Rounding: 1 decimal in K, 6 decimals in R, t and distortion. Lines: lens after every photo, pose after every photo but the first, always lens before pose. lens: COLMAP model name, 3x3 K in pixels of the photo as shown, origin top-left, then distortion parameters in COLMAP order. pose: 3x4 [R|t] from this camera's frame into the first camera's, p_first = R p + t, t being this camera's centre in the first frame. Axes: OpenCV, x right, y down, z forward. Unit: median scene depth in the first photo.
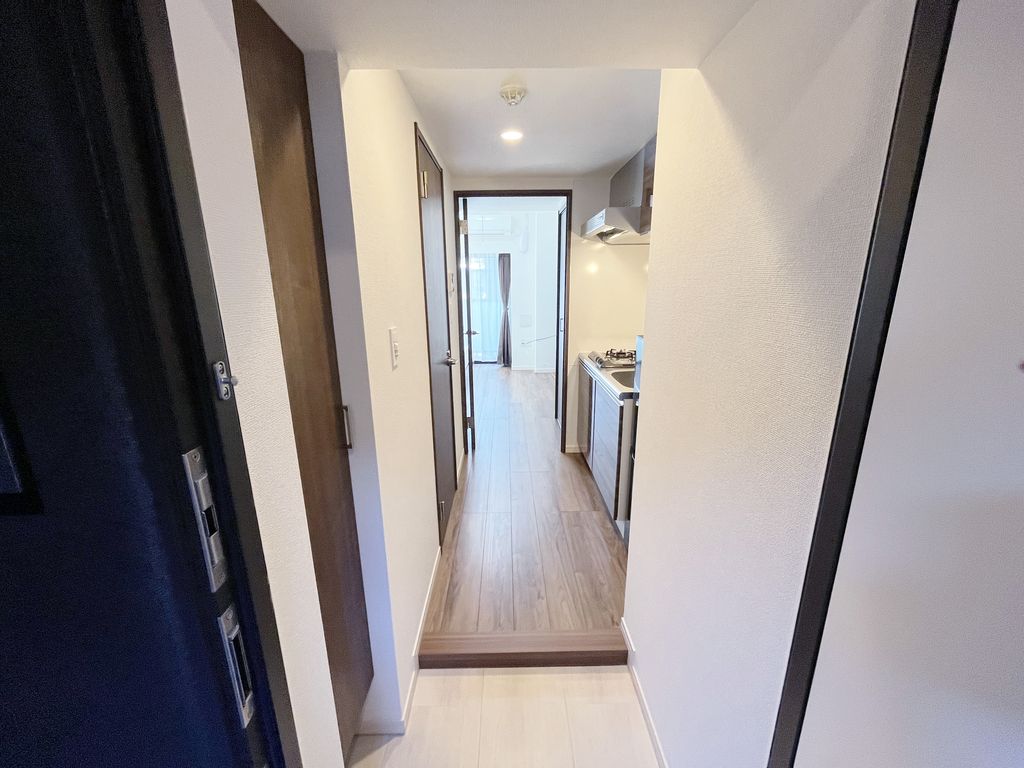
lens RADIAL K [[414.1, 0, 512.0], [0, 414.1, 384.0], [0, 0, 1]] dist [-0.000160, -0.000177]
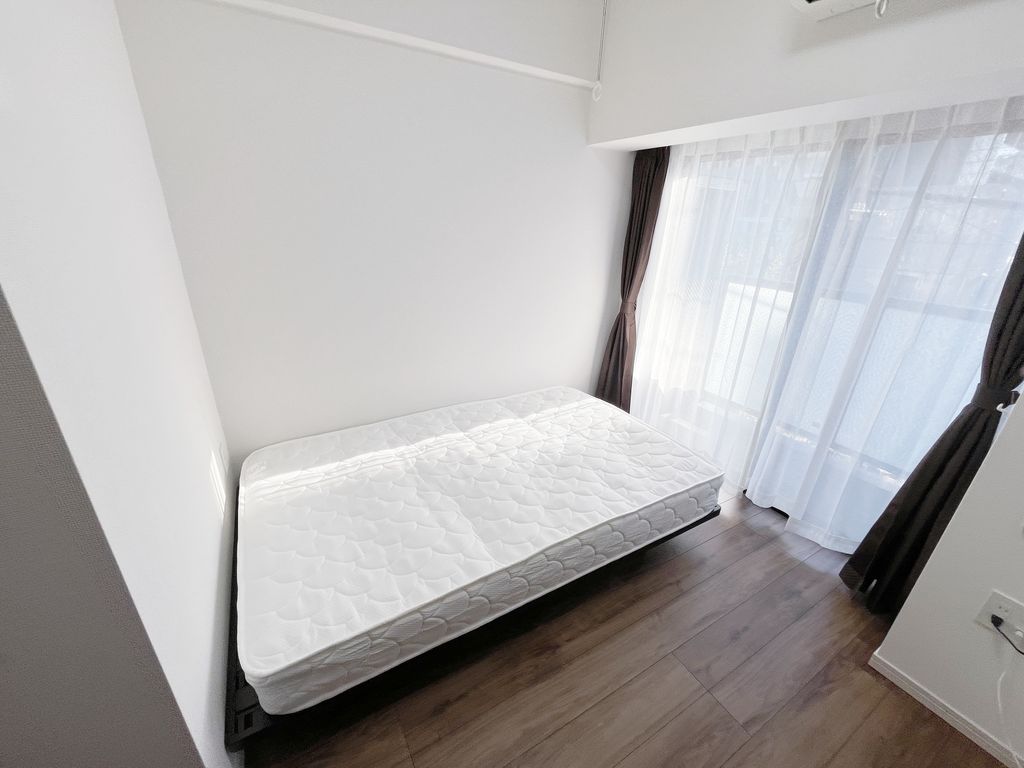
lens RADIAL K [[414.1, 0, 512.0], [0, 414.1, 384.0], [0, 0, 1]] dist [-0.000160, -0.000177]
pose [[0.479563, 0.351677, -0.803954, 0.053784], [-0.276185, 0.930108, 0.242116, -0.275888], [0.832911, 0.105930, 0.543173, 1.102590]]
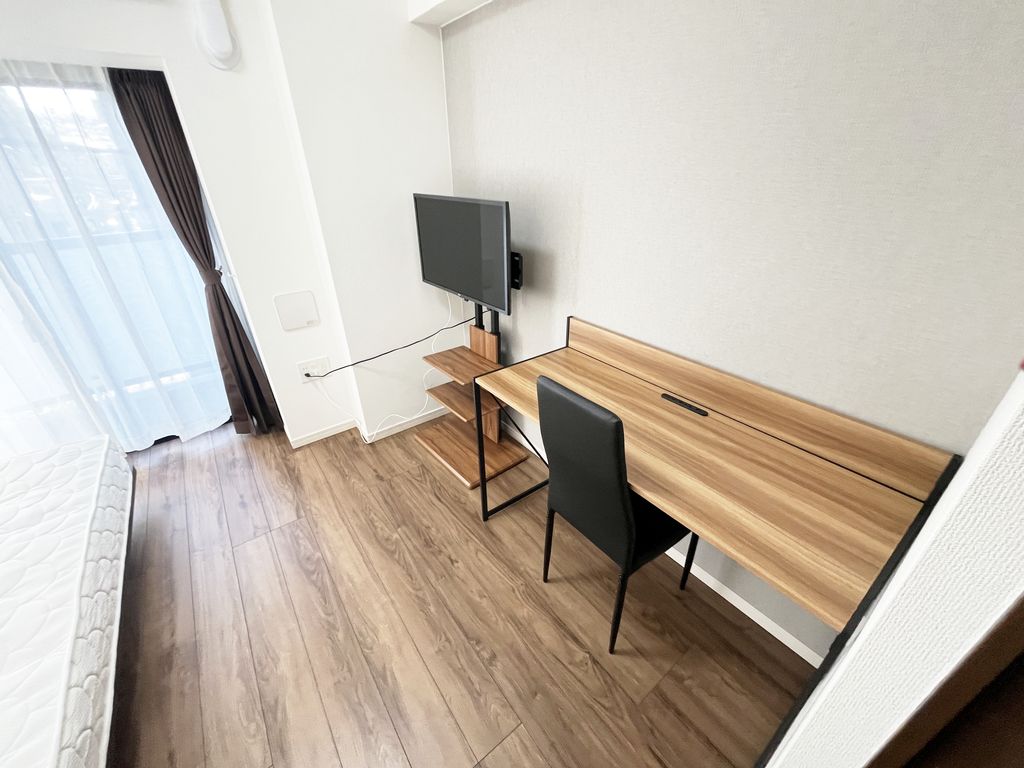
lens RADIAL K [[404.4, 0, 521.5], [0, 404.4, 382.9], [0, 0, 1]] dist [-0.018268, 0.000278]
pose [[0.801290, -0.285588, 0.525714, -0.013754], [0.165336, 0.950196, 0.264179, -0.233811], [-0.574978, -0.124765, 0.808600, 0.954649]]
